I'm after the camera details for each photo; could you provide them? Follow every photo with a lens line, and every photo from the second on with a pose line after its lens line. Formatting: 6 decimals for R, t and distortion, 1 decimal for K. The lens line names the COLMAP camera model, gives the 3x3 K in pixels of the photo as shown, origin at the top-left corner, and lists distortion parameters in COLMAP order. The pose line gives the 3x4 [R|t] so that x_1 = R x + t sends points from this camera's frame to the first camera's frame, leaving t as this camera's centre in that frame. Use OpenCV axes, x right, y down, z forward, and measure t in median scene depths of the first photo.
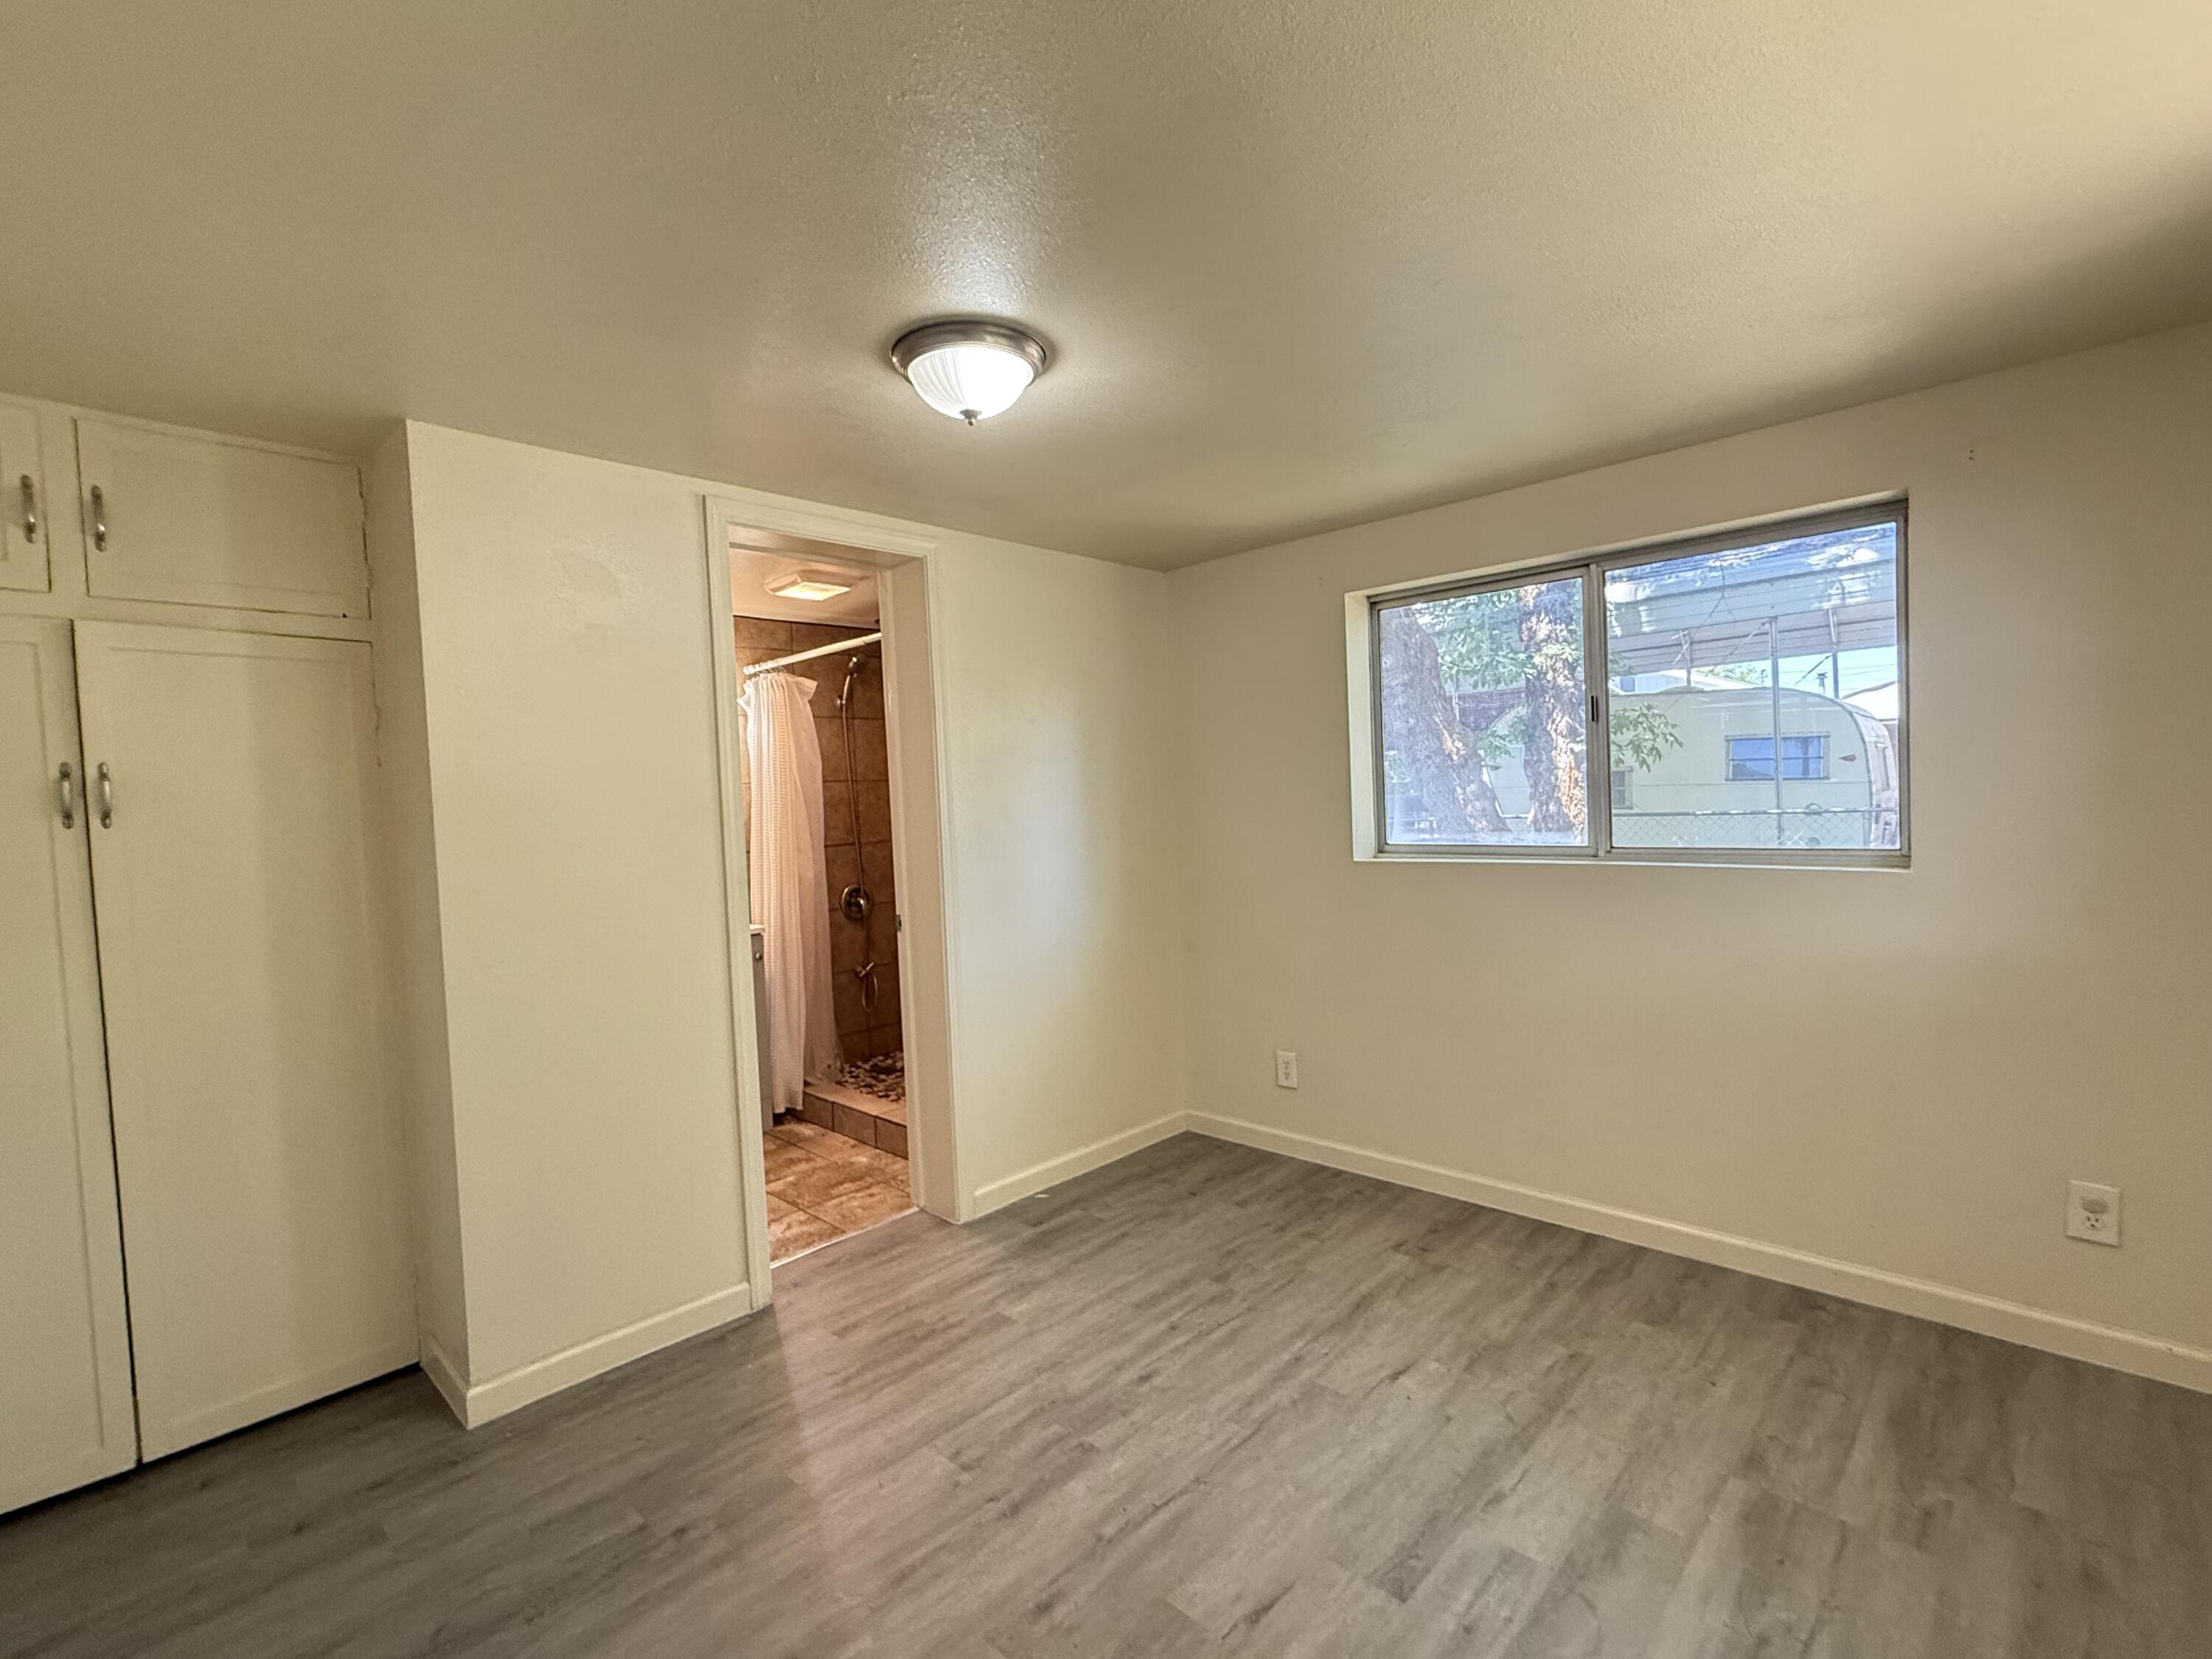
lens RADIAL K [[1014.7, 0, 1103.3], [0, 1014.7, 828.1], [0, 0, 1]] dist [-0.001246, 0.000896]
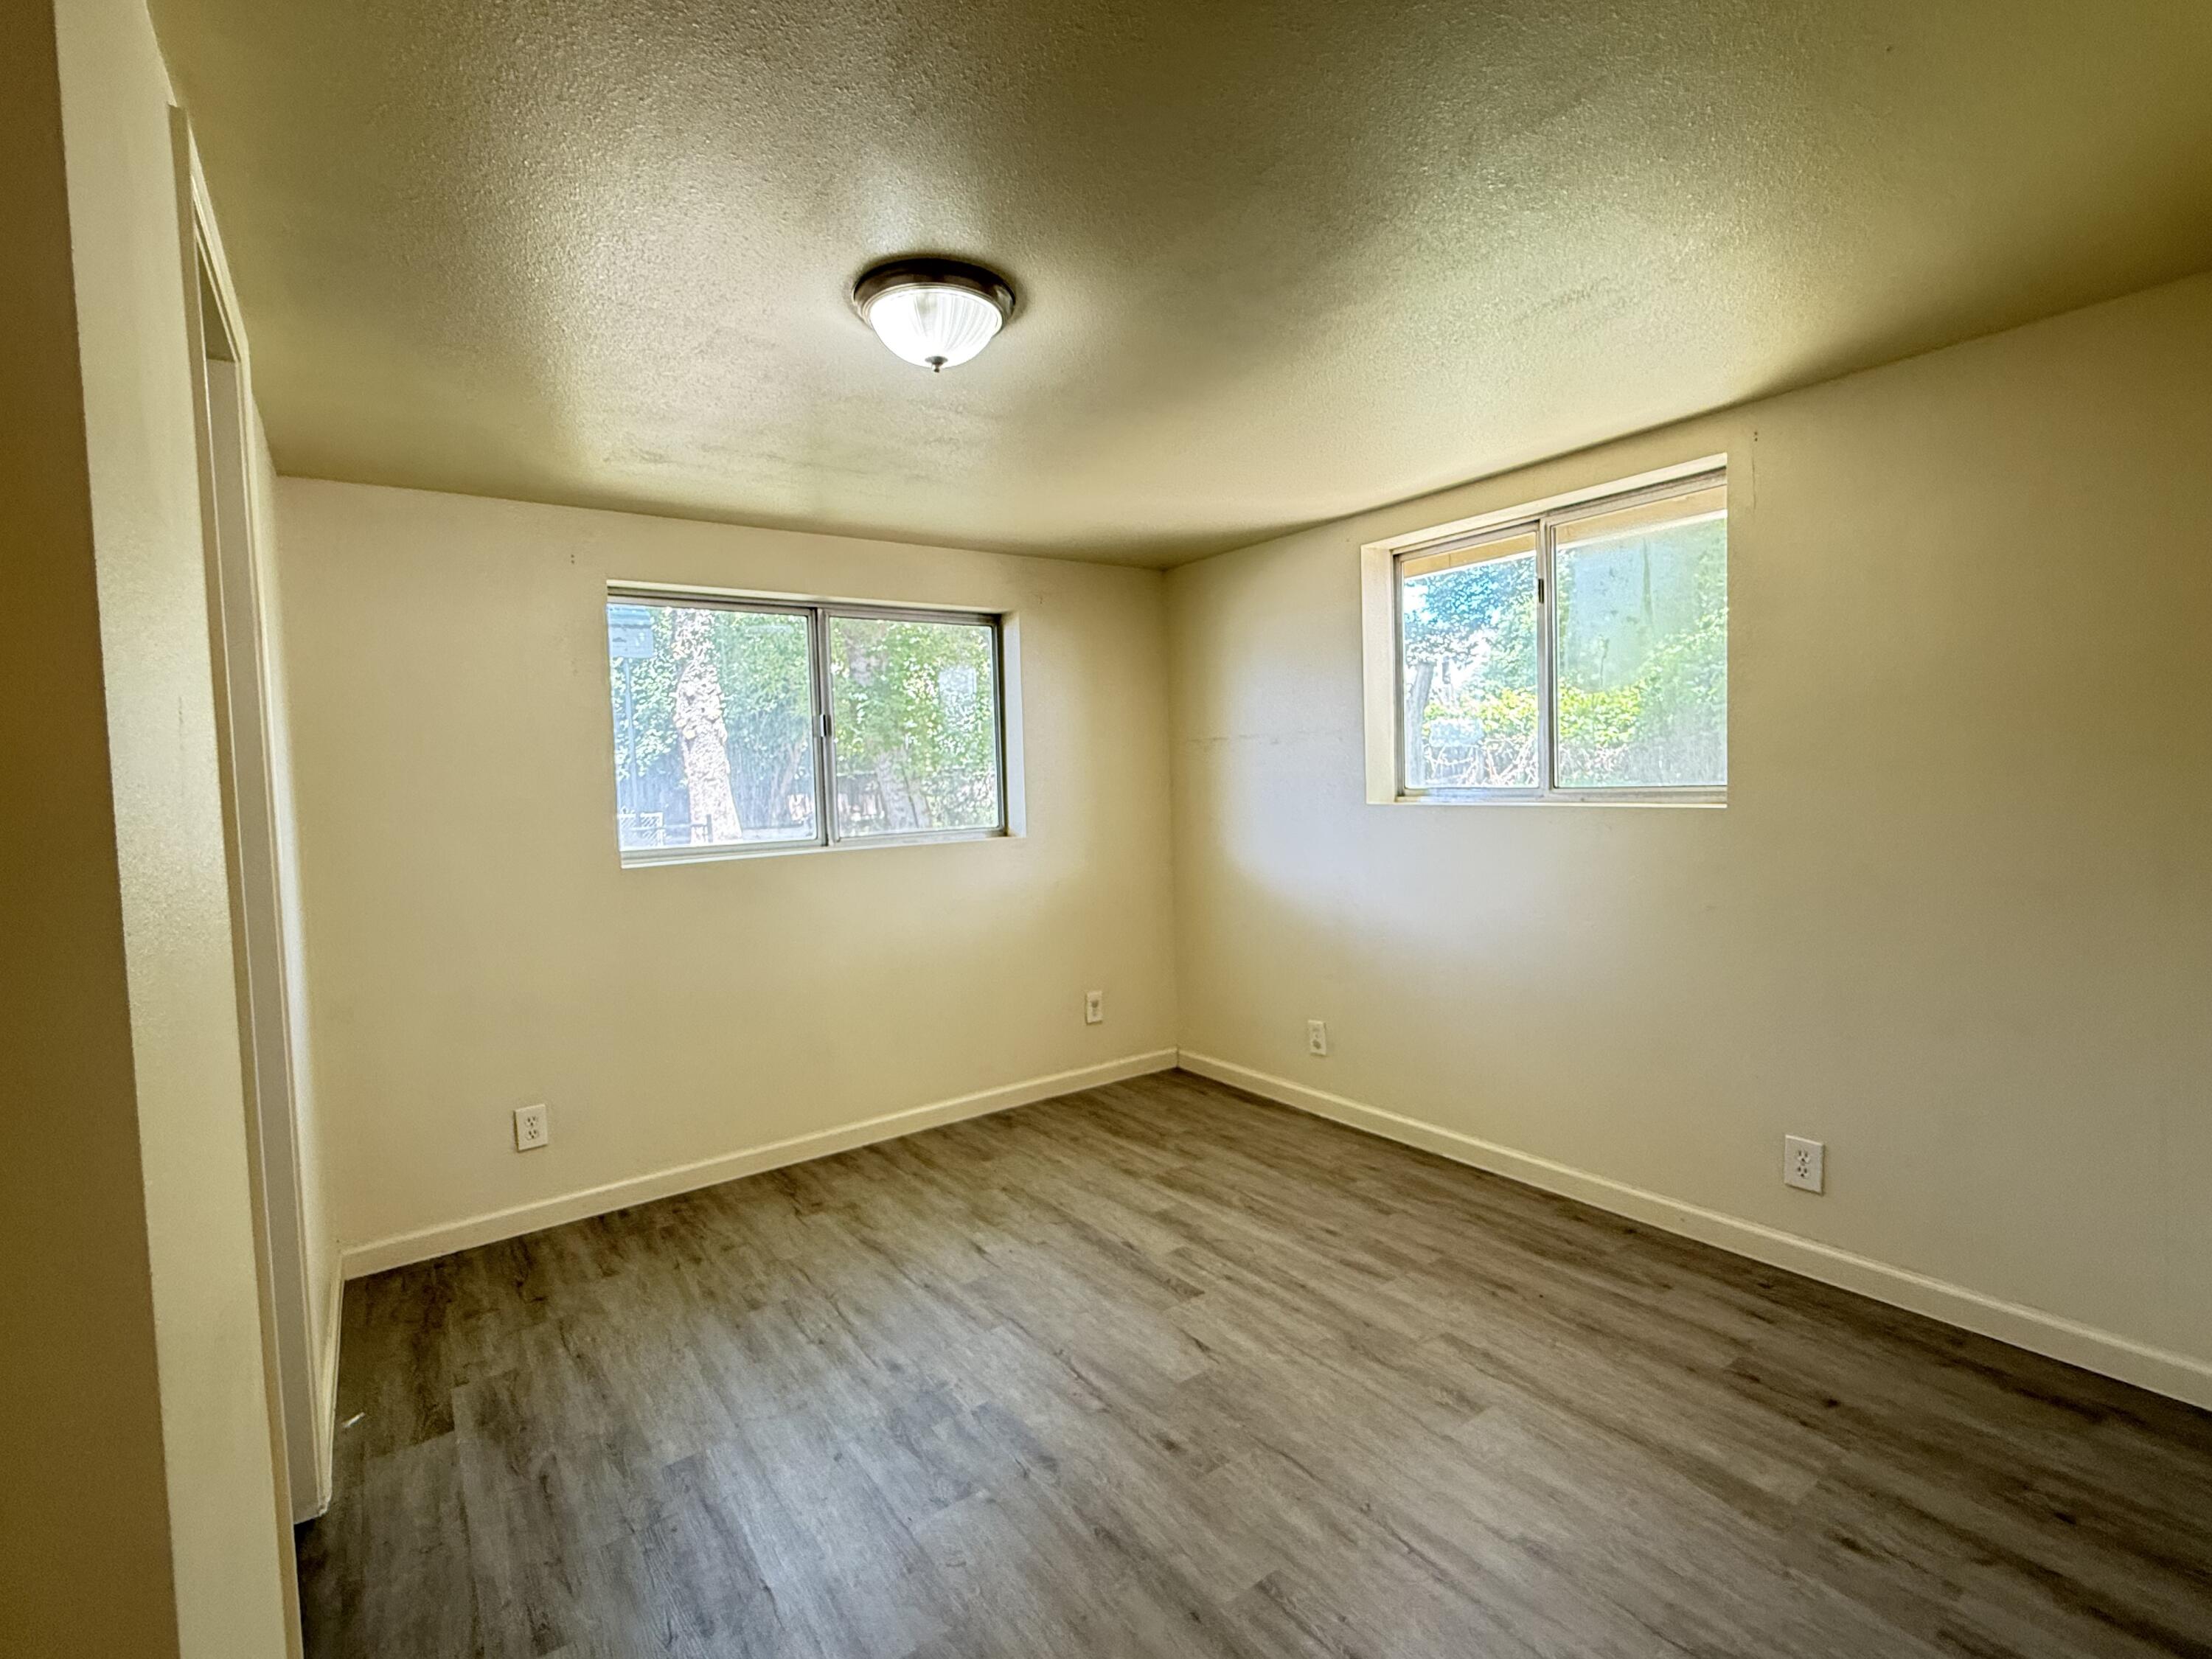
lens RADIAL K [[1014.7, 0, 1107.9], [0, 1014.7, 827.4], [0, 0, 1]] dist [-0.001246, 0.000896]
pose [[0.174661, -0.014665, 0.984519, -0.808924], [0.065054, 0.997876, 0.003322, 0.028399], [-0.982477, 0.063467, 0.175244, 0.542929]]
